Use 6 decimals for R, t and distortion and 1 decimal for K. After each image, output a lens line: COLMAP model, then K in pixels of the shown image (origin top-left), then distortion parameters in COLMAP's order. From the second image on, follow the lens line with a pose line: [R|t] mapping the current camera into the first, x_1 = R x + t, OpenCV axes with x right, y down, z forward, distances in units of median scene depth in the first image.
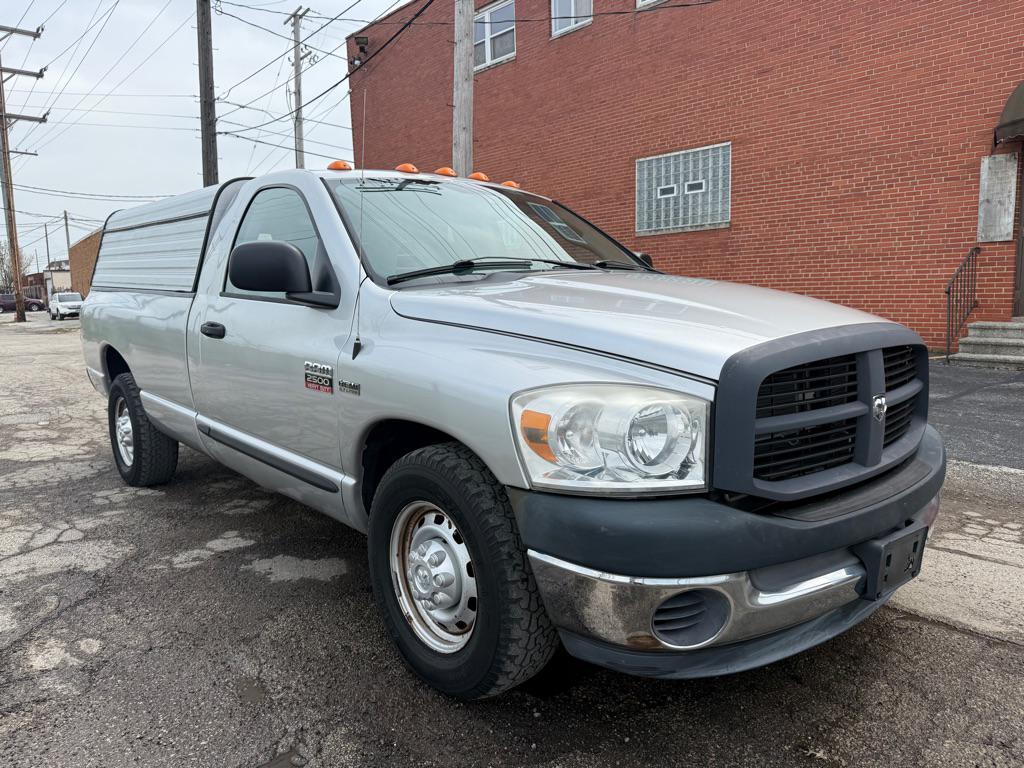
lens RADIAL K [[726.6, 0, 507.7], [0, 726.6, 381.7], [0, 0, 1]] dist [-0.013839, -0.003513]
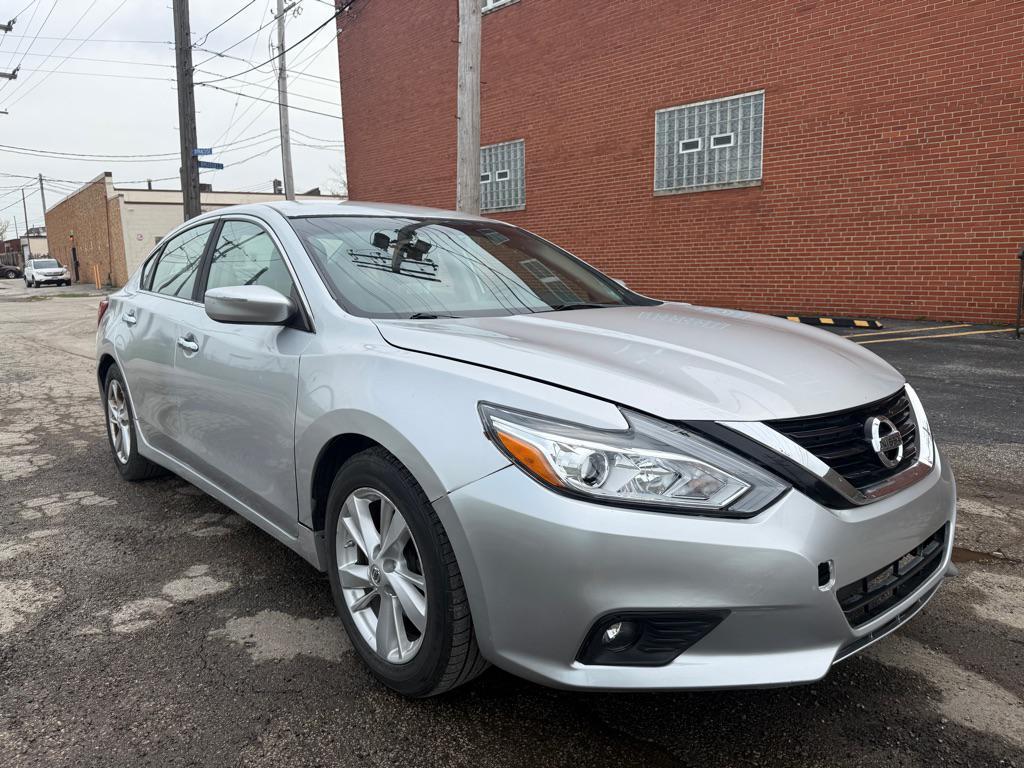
lens RADIAL K [[726.6, 0, 503.2], [0, 726.6, 386.6], [0, 0, 1]] dist [-0.013839, -0.003513]
pose [[0.999921, 0.003447, 0.012079, -0.029369], [-0.004009, 0.998897, 0.046790, -0.003127], [-0.011905, -0.046834, 0.998832, 0.096091]]
